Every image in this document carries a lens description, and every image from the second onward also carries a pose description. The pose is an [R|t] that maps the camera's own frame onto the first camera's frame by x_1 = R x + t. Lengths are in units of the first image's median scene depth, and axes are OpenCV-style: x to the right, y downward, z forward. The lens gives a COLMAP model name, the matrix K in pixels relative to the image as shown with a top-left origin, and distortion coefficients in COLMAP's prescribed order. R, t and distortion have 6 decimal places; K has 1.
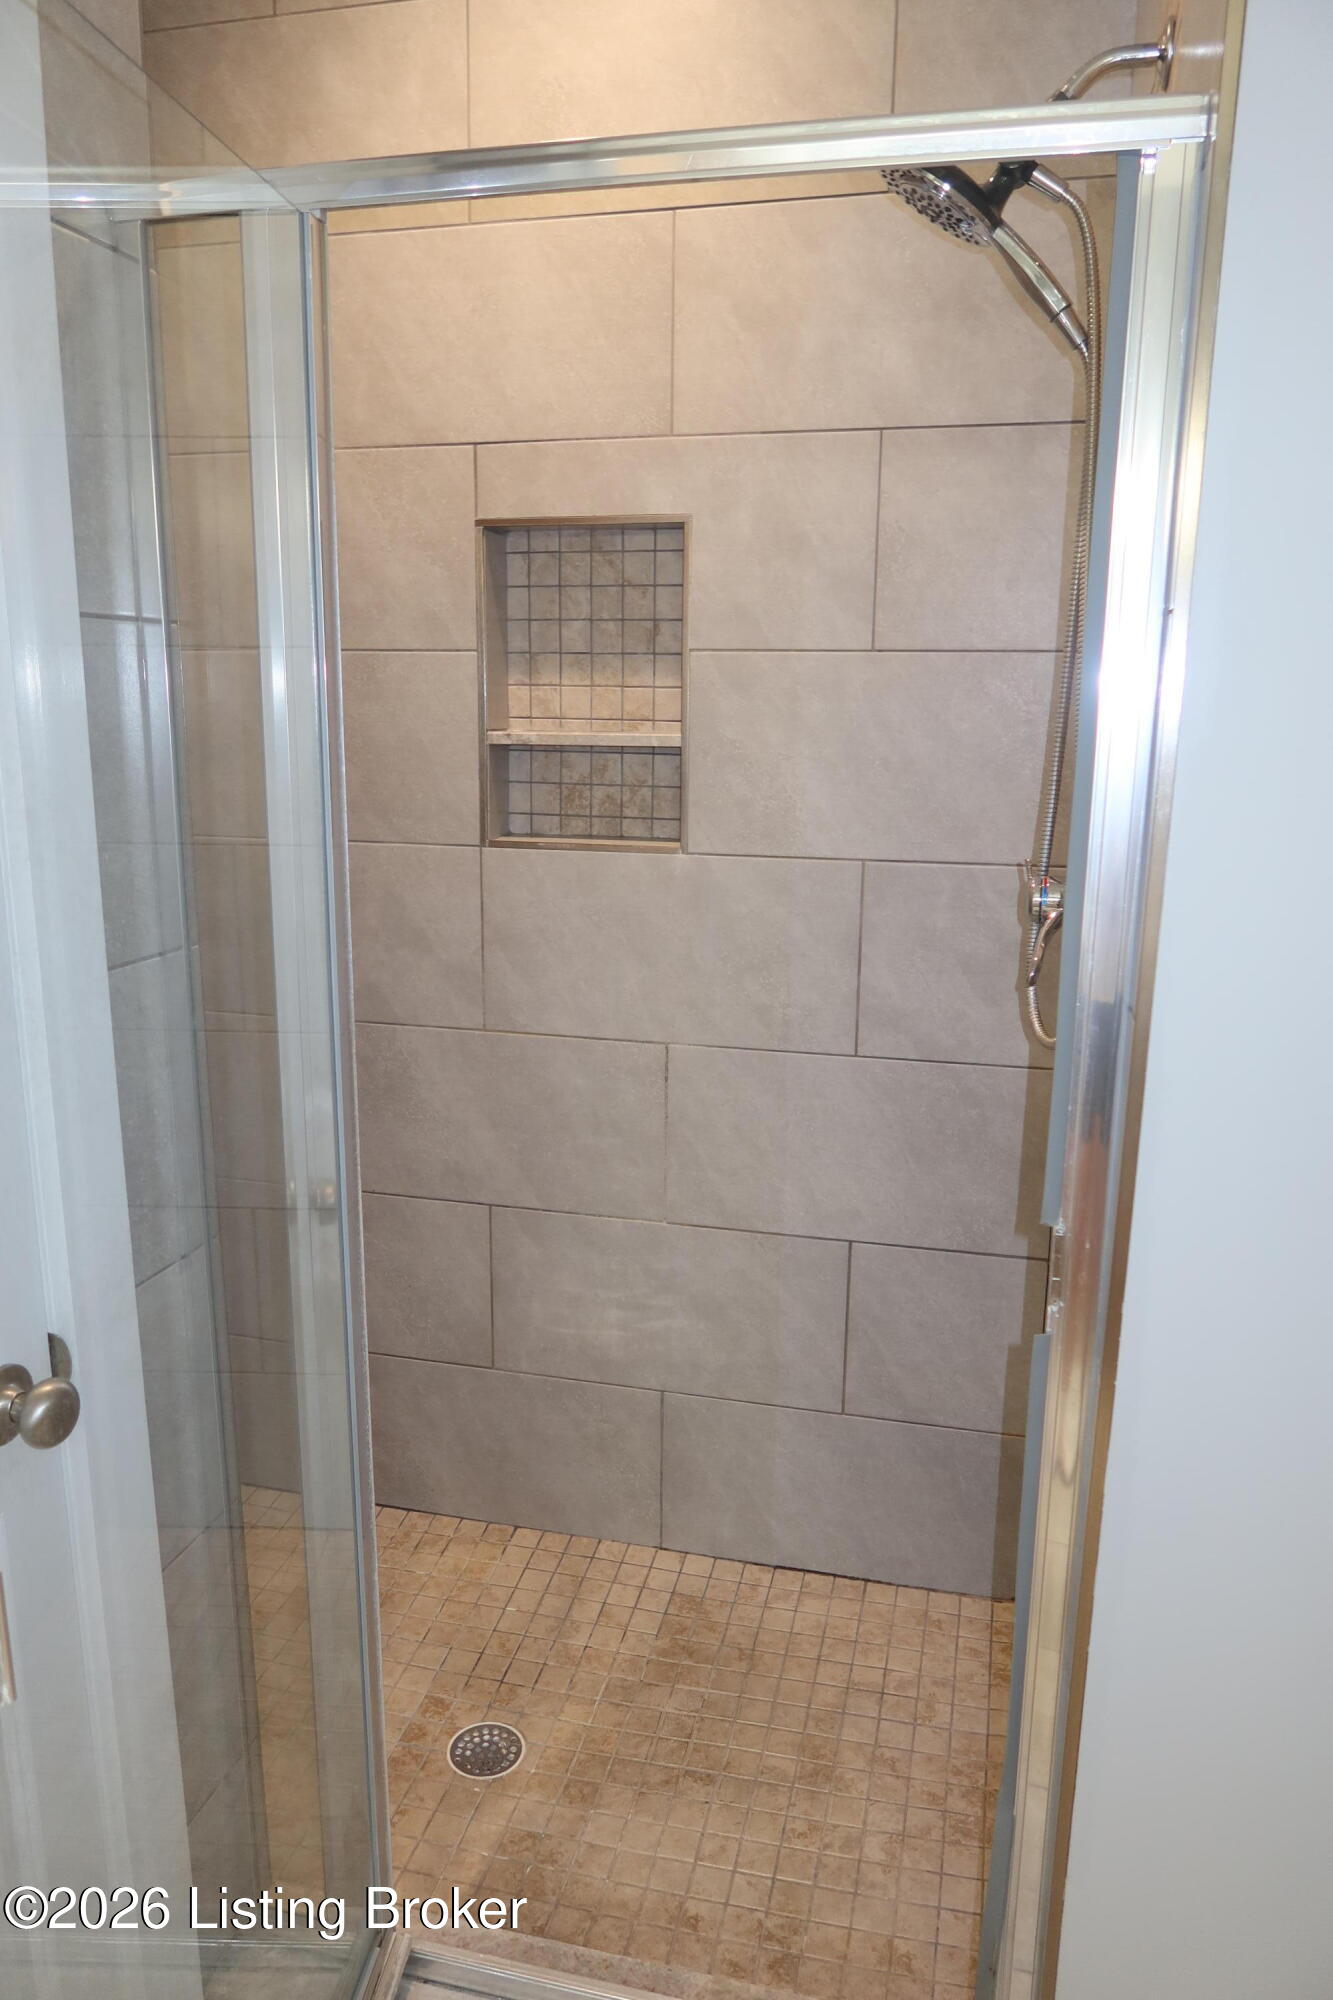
lens RADIAL K [[1388.1, 0, 666.5], [0, 1388.1, 1000.0], [0, 0, 1]] dist [-0.002185, -0.000745]
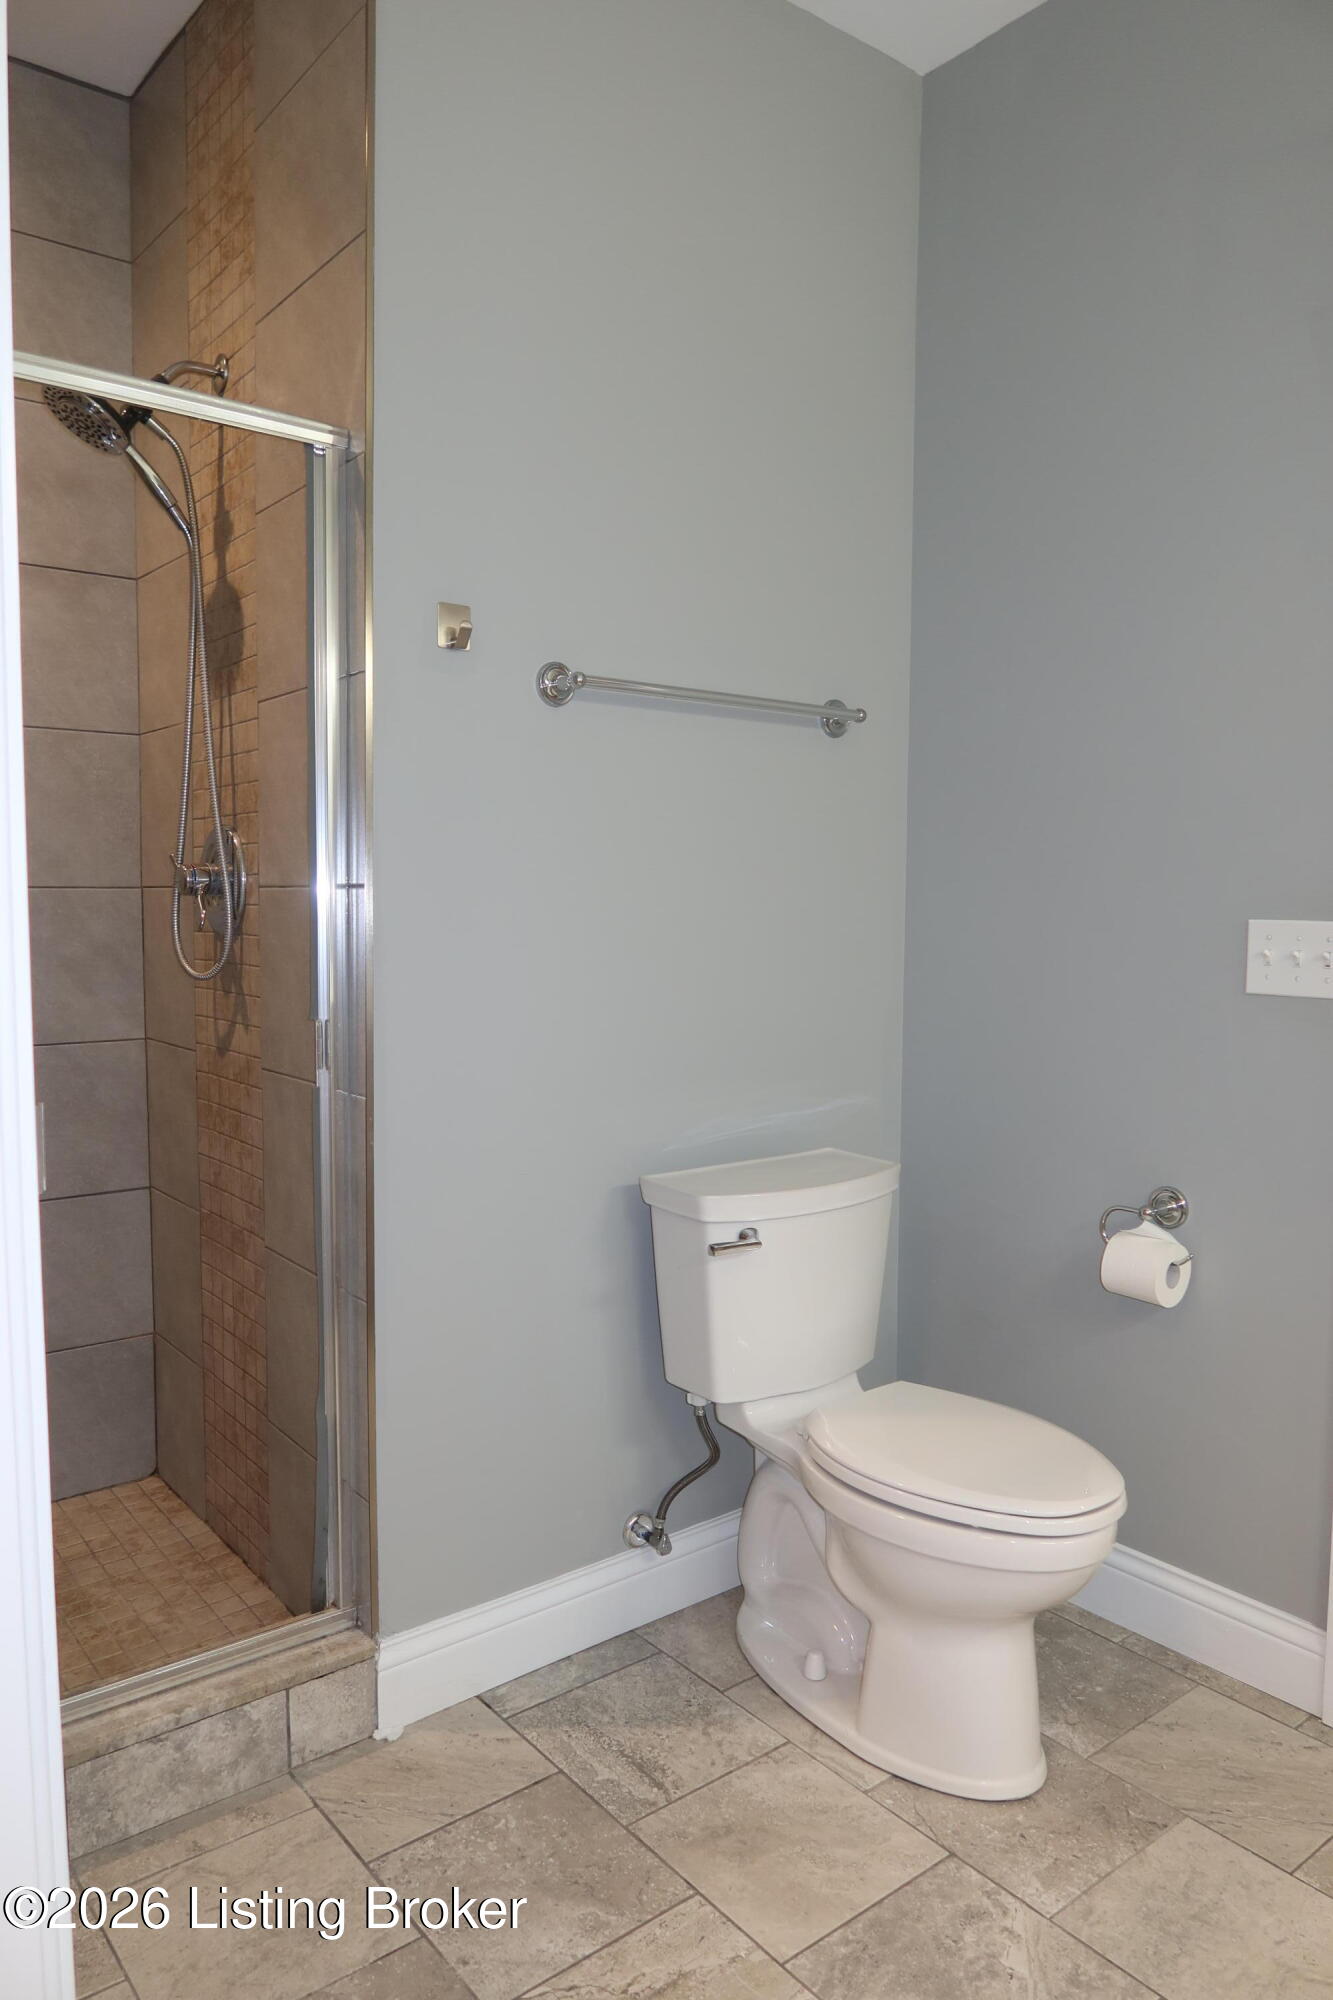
lens RADIAL K [[1388.1, 0, 666.5], [0, 1388.1, 1000.0], [0, 0, 1]] dist [-0.002185, -0.000745]
pose [[0.619224, -0.069476, 0.782135, -0.632703], [0.171291, 0.984041, -0.048202, 0.228563], [-0.766303, 0.163821, 0.621242, -0.319600]]
